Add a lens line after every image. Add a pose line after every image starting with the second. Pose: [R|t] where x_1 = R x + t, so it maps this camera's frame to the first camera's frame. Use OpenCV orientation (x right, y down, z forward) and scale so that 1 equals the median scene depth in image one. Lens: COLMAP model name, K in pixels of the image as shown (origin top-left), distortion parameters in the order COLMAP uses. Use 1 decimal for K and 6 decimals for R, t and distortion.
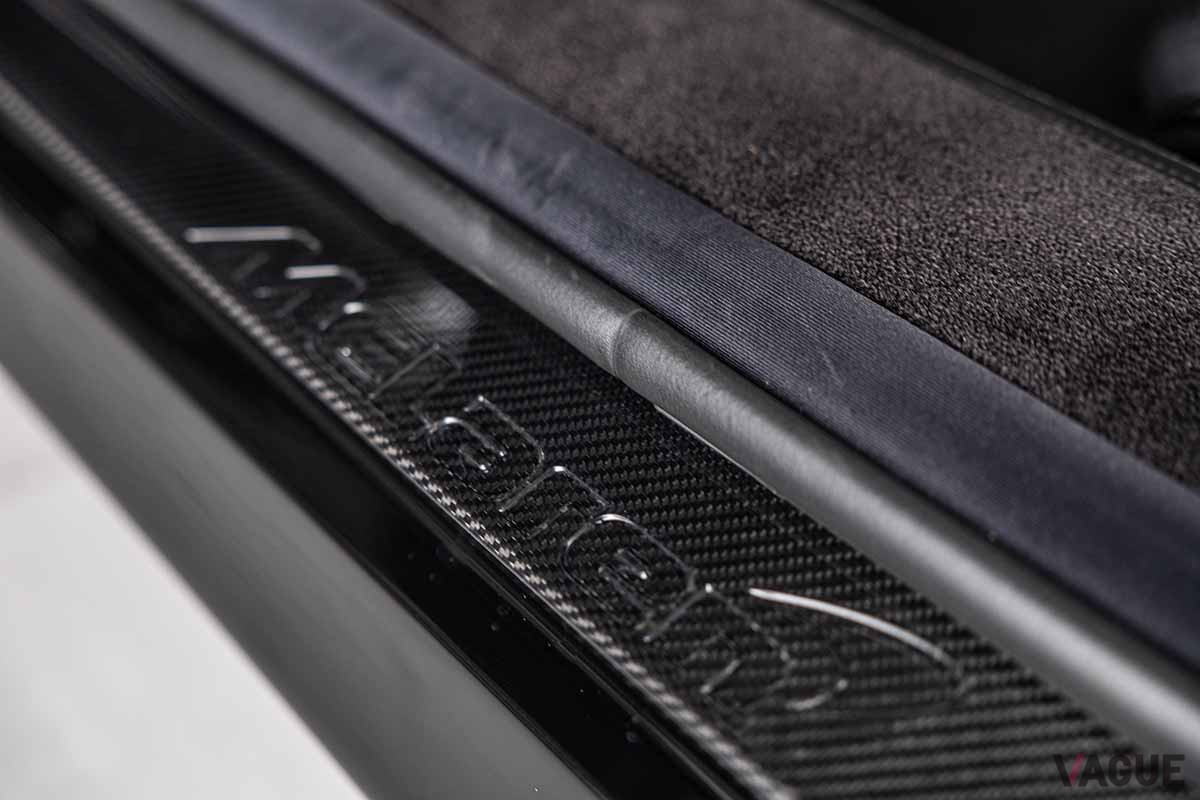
lens RADIAL K [[2041.3, 0, 600.4], [0, 2041.3, 399.3], [0, 0, 1]] dist [0.016688, 0.000000]
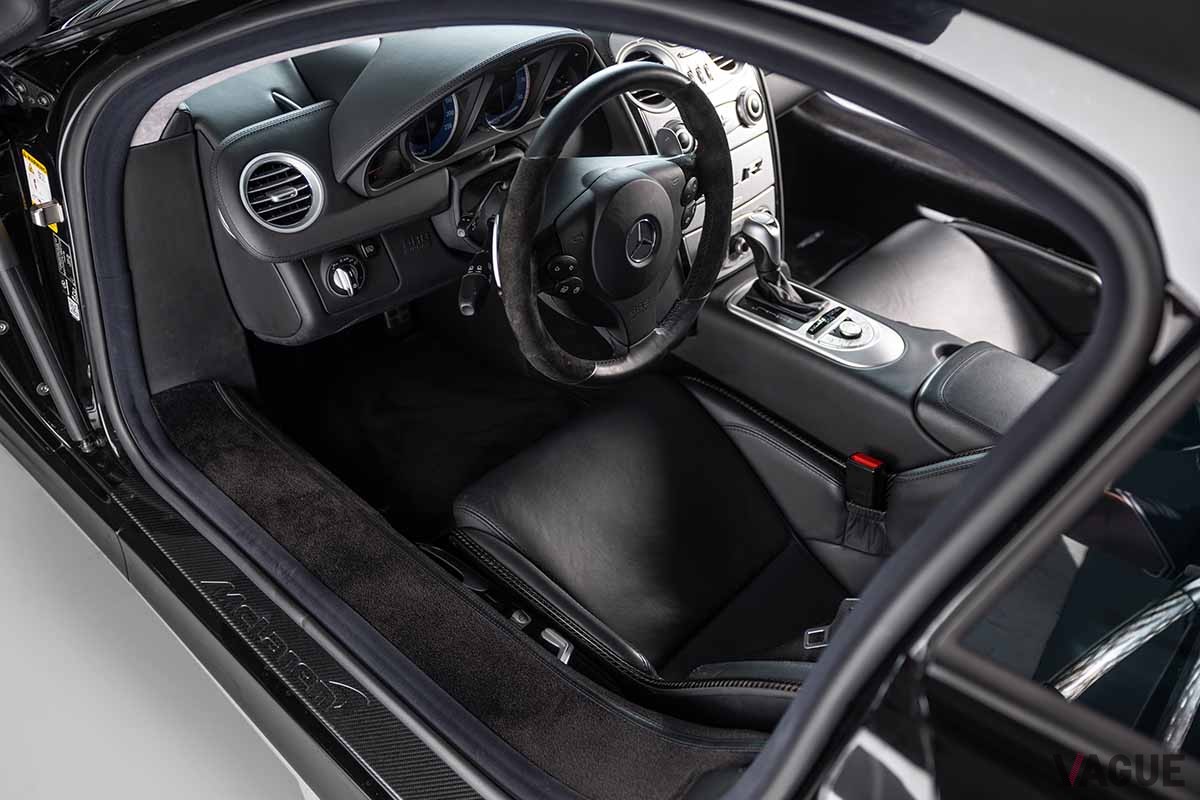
lens RADIAL K [[1136.6, 0, 597.0], [0, 1136.6, 405.8], [0, 0, 1]] dist [0.003429, 0.000000]
pose [[0.986350, -0.029130, 0.162064, 0.236526], [0.023103, 0.998974, 0.038947, -0.544659], [-0.163033, -0.034671, 0.986011, -1.455860]]
